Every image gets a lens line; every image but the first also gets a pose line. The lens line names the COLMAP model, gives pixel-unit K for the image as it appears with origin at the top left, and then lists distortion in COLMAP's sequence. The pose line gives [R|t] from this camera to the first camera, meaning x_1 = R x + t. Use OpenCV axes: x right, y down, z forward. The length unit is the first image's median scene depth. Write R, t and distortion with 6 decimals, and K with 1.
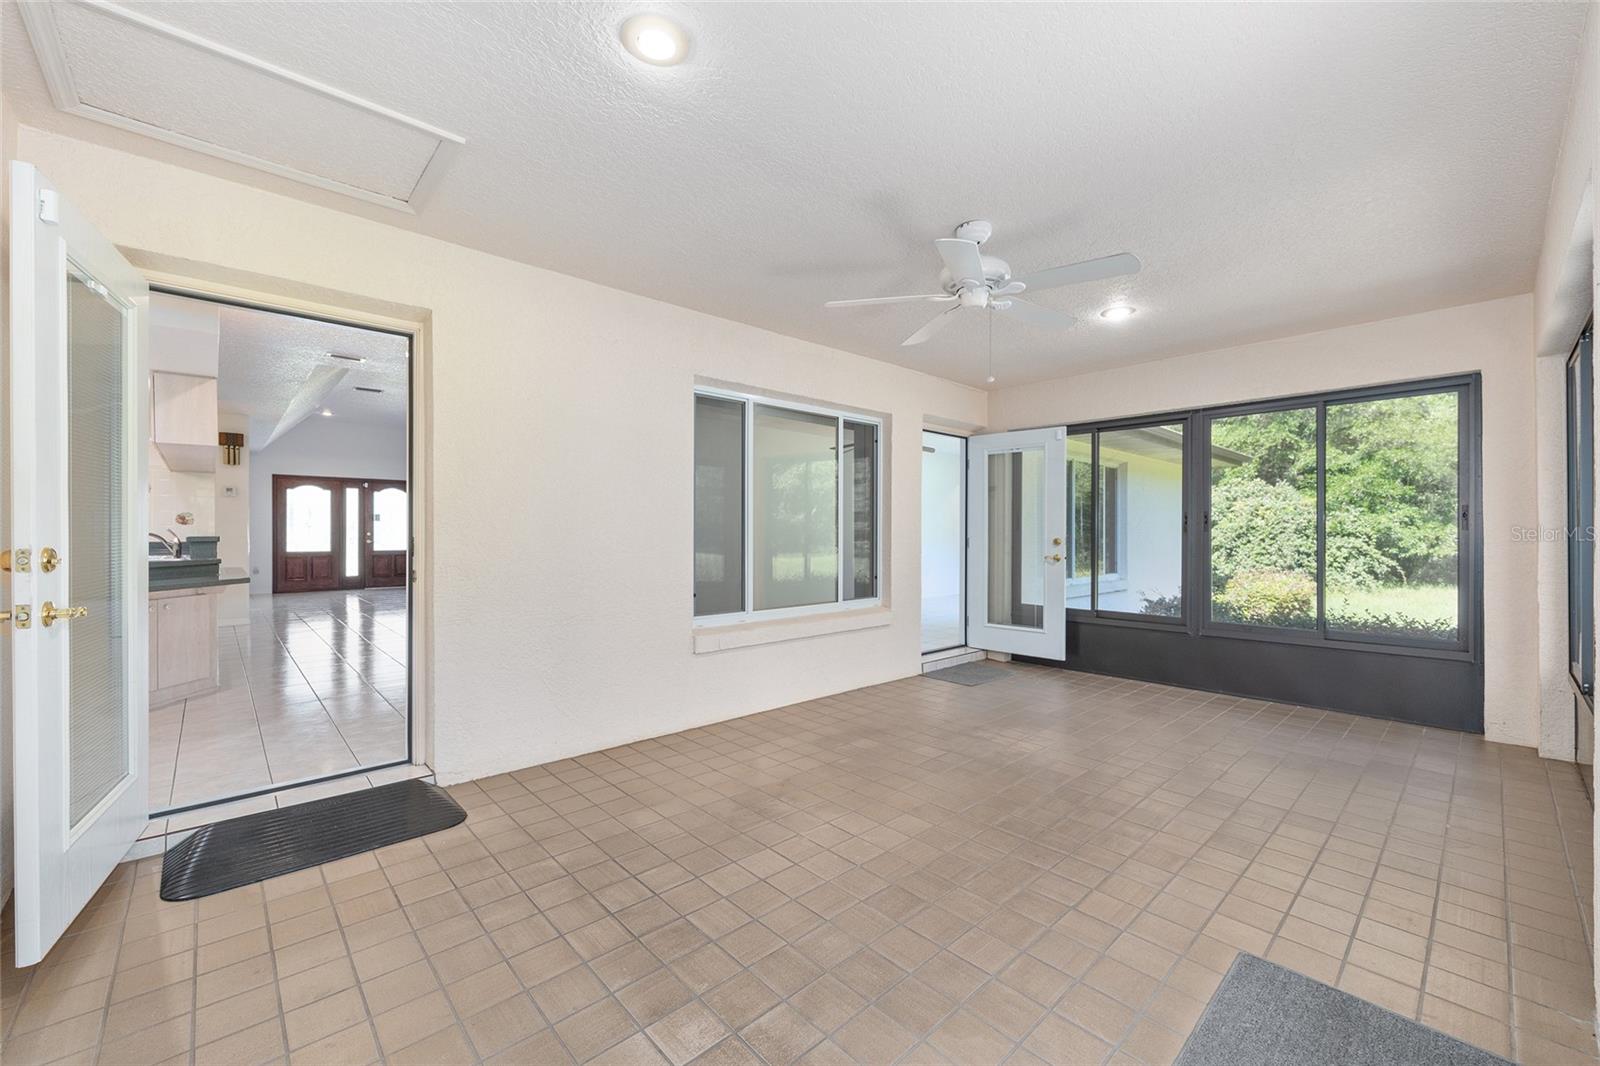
lens RADIAL K [[640.0, 0, 801.3], [0, 640.0, 532.9], [0, 0, 1]] dist [-0.000151, -0.000082]
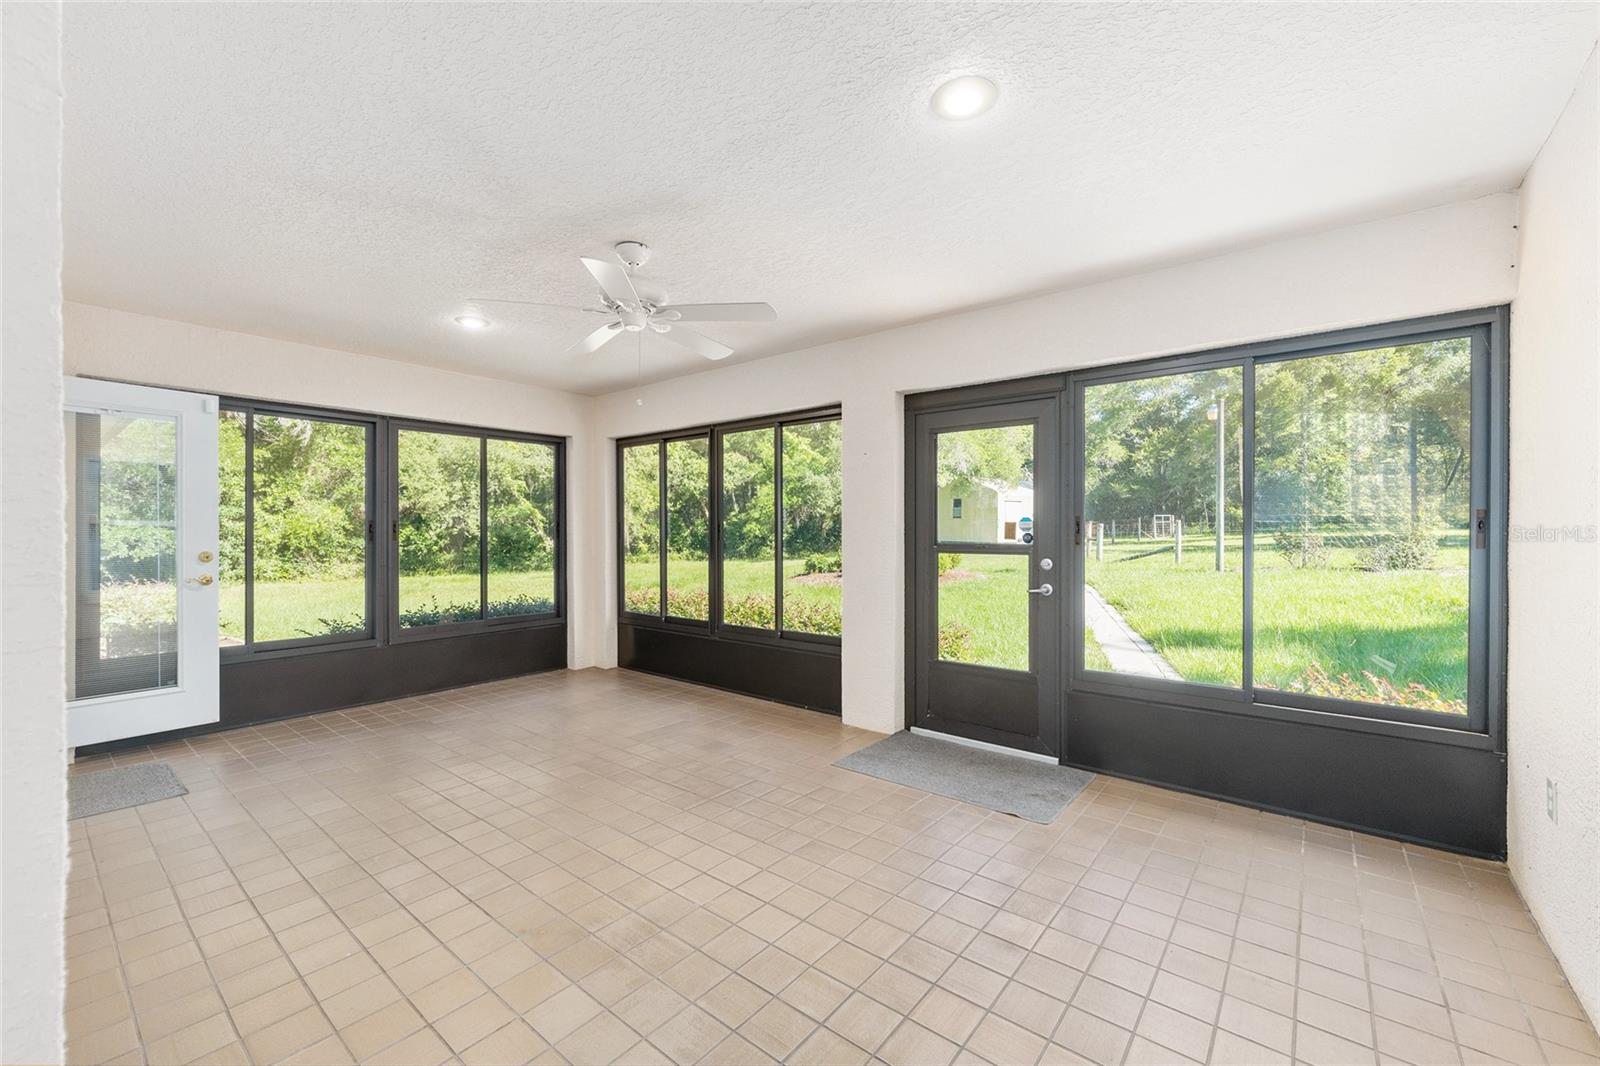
lens RADIAL K [[644.0, 0, 801.4], [0, 644.0, 528.2], [0, 0, 1]] dist [-0.001245, -0.000164]
pose [[-0.142523, 0.004980, 0.989779, -0.594464], [-0.000286, 0.999987, -0.005072, -0.021208], [-0.989792, -0.001006, -0.142519, 0.670506]]
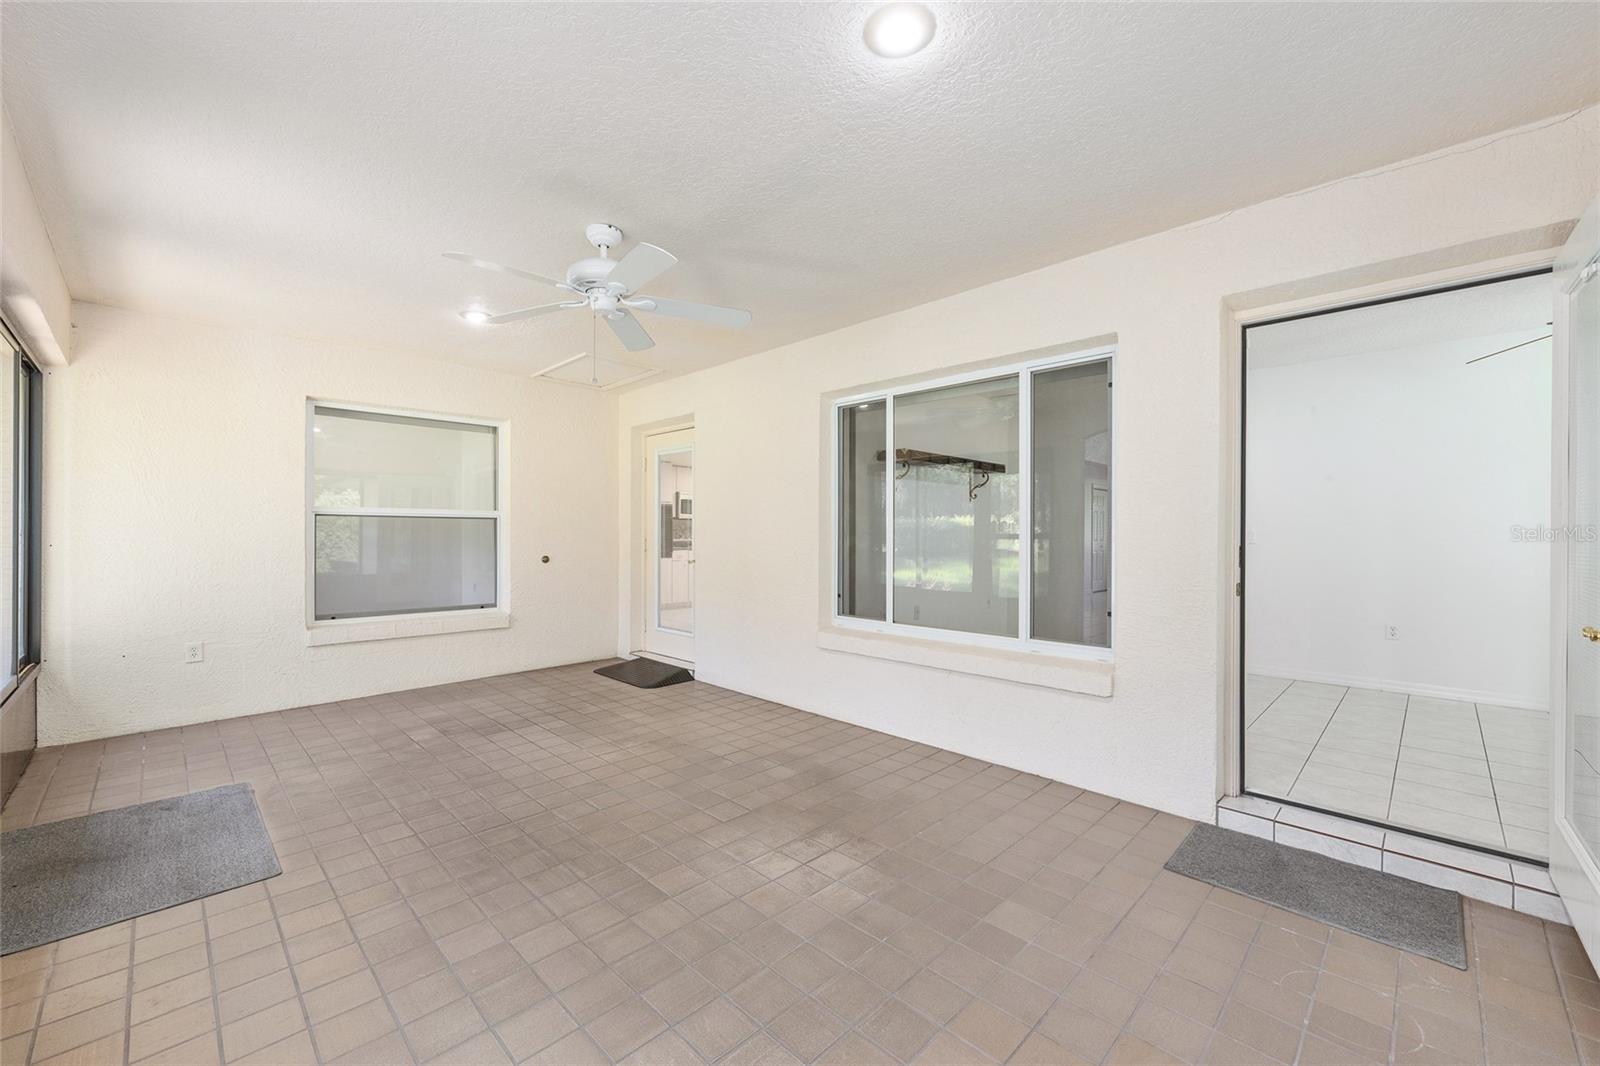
lens RADIAL K [[640.0, 0, 801.3], [0, 640.0, 532.9], [0, 0, 1]] dist [-0.000151, -0.000082]
pose [[0.042194, -0.003524, -0.999103, 0.970575], [-0.004824, 0.999981, -0.003731, -0.003117], [0.999098, 0.004977, 0.042176, 0.960358]]
